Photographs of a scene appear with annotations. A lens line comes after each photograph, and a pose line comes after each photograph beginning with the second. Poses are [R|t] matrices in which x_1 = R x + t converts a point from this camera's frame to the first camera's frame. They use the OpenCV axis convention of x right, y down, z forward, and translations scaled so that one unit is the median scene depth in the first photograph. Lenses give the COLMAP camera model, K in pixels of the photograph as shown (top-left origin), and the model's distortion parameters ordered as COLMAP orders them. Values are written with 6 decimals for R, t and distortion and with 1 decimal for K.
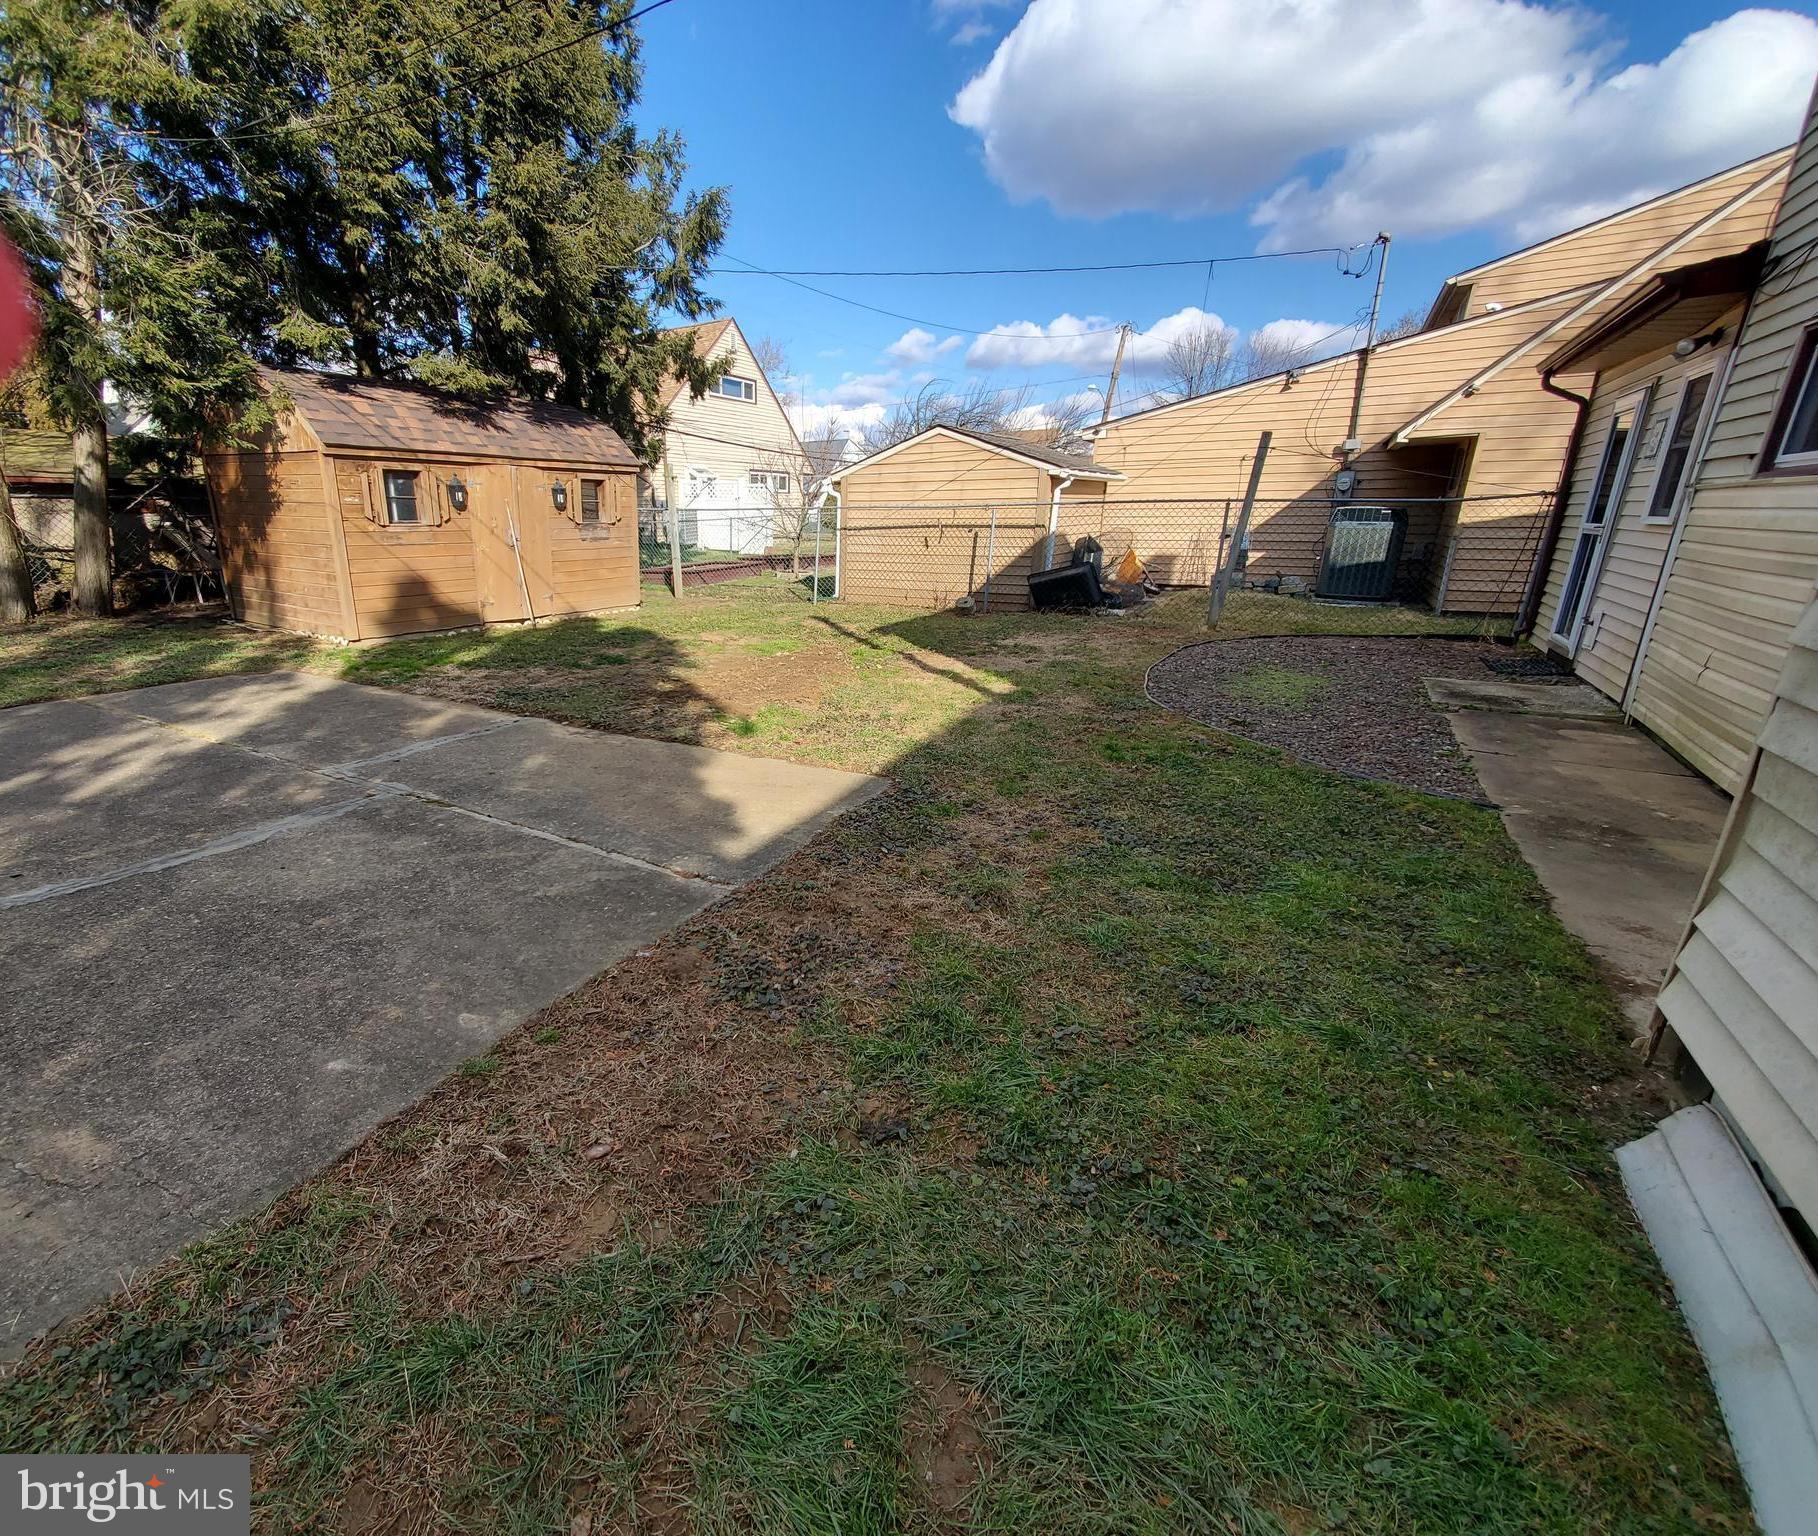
lens RADIAL K [[785.0, 0, 793.6], [0, 785.0, 802.7], [0, 0, 1]] dist [-0.002183, -0.004942]
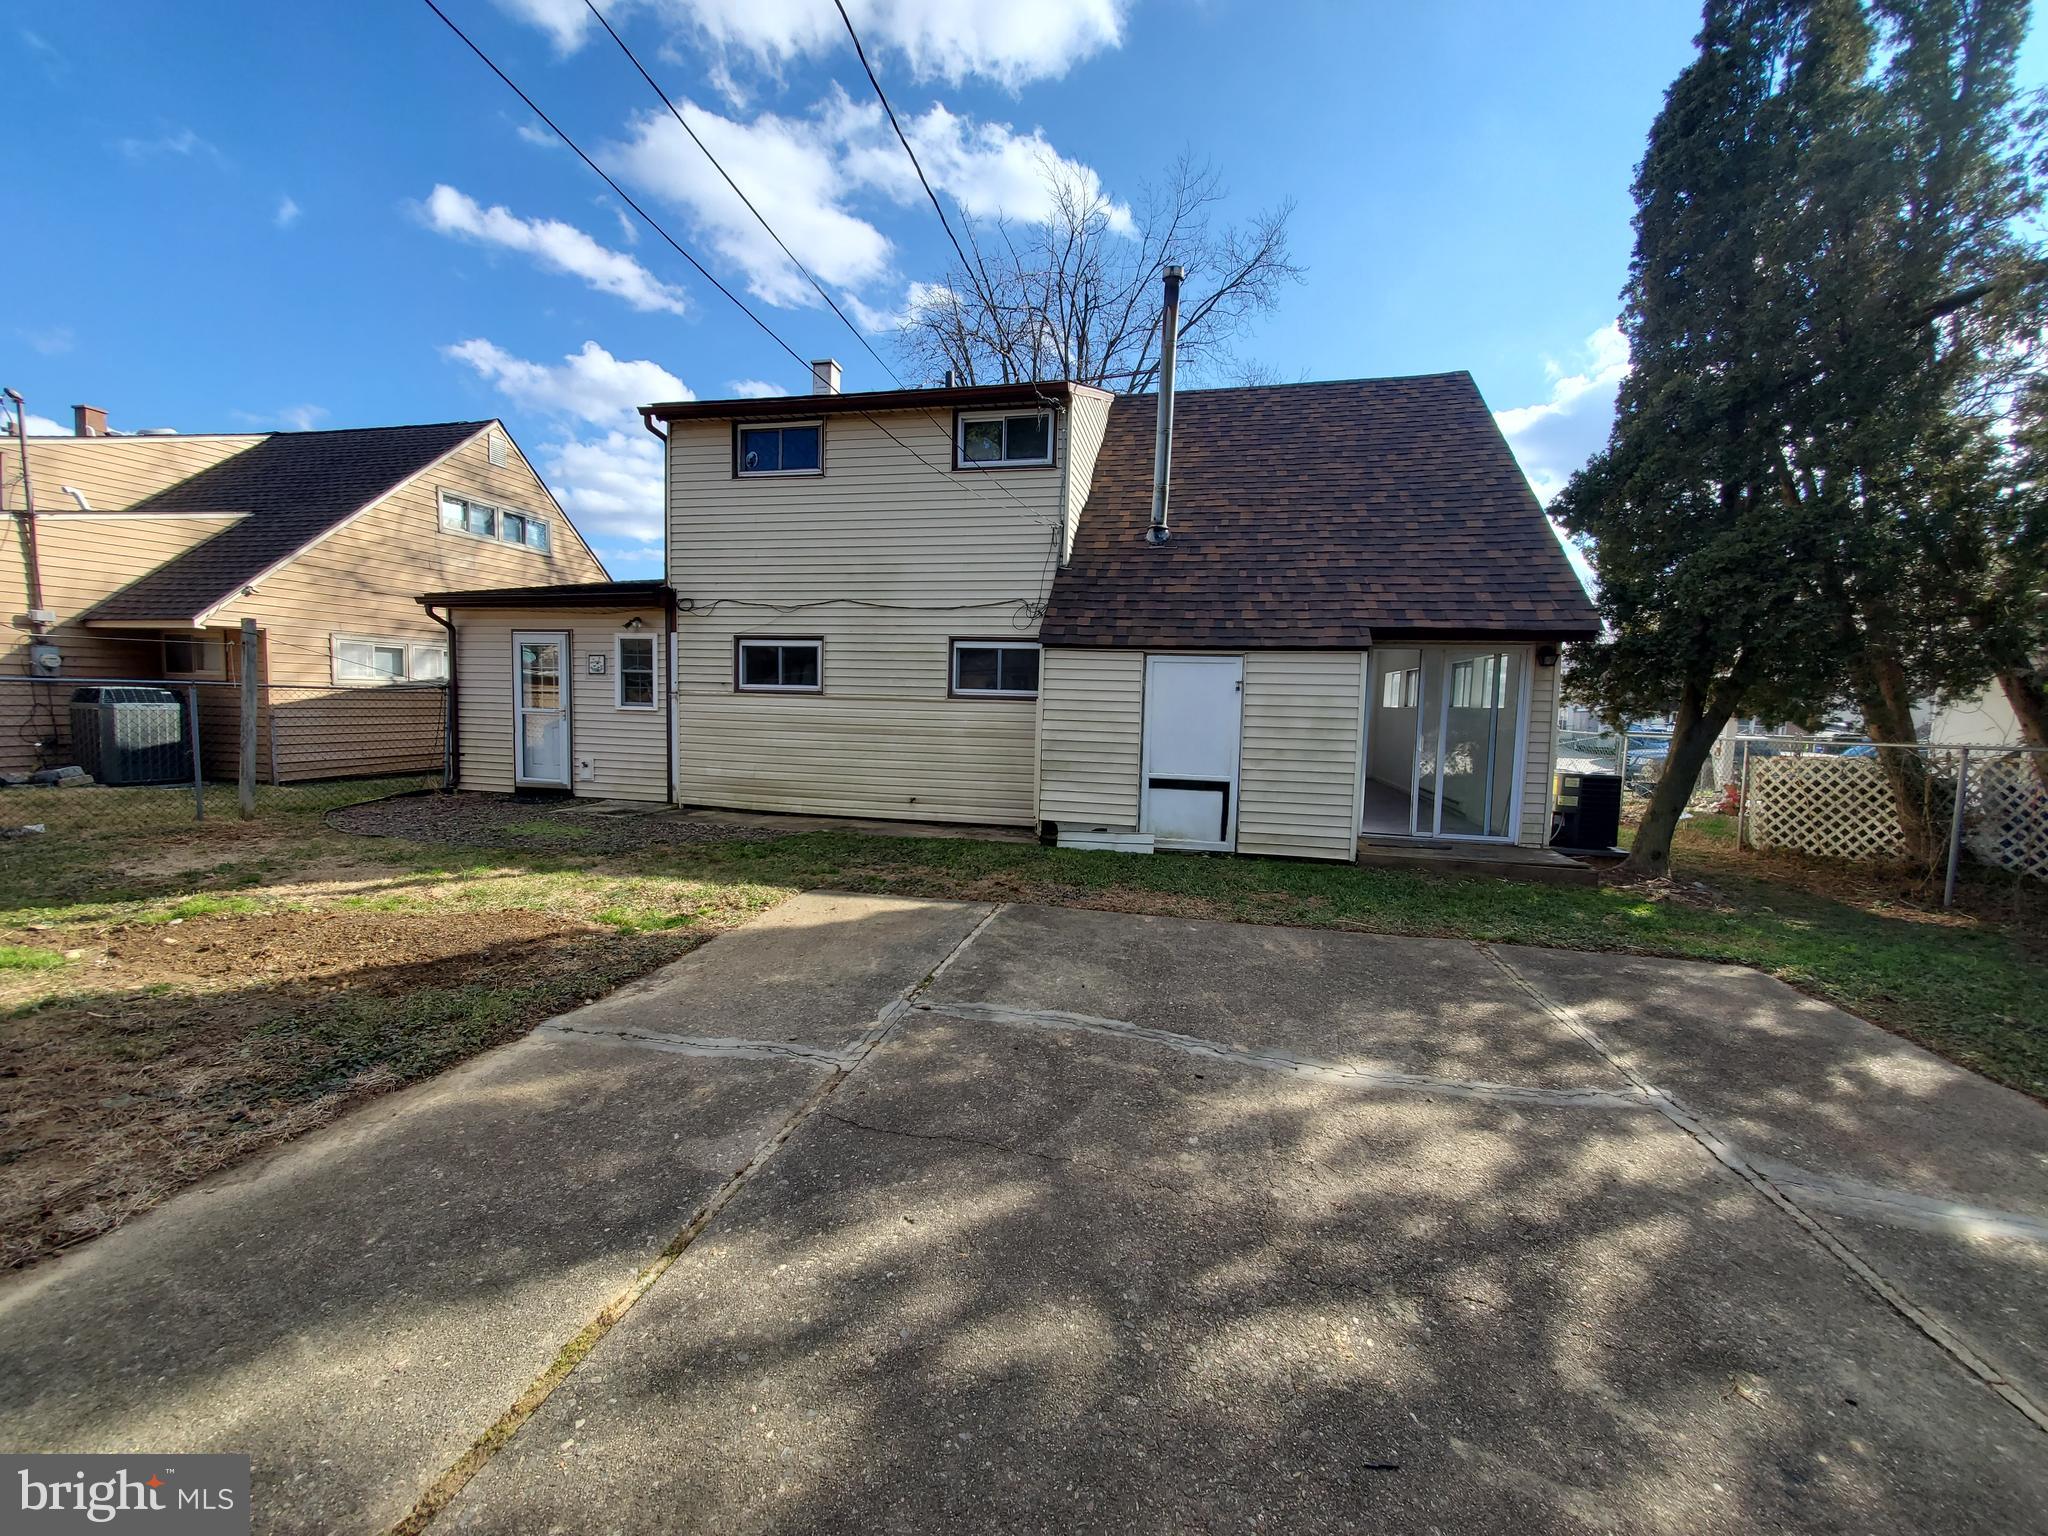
lens RADIAL K [[806.3, 0, 1022.3], [0, 806.3, 761.1], [0, 0, 1]] dist [0.002745, -0.001082]
pose [[-0.334464, -0.070166, 0.939793, -0.713408], [0.305341, 0.935363, 0.178503, -0.205674], [-0.891572, 0.346660, -0.291421, 0.523633]]
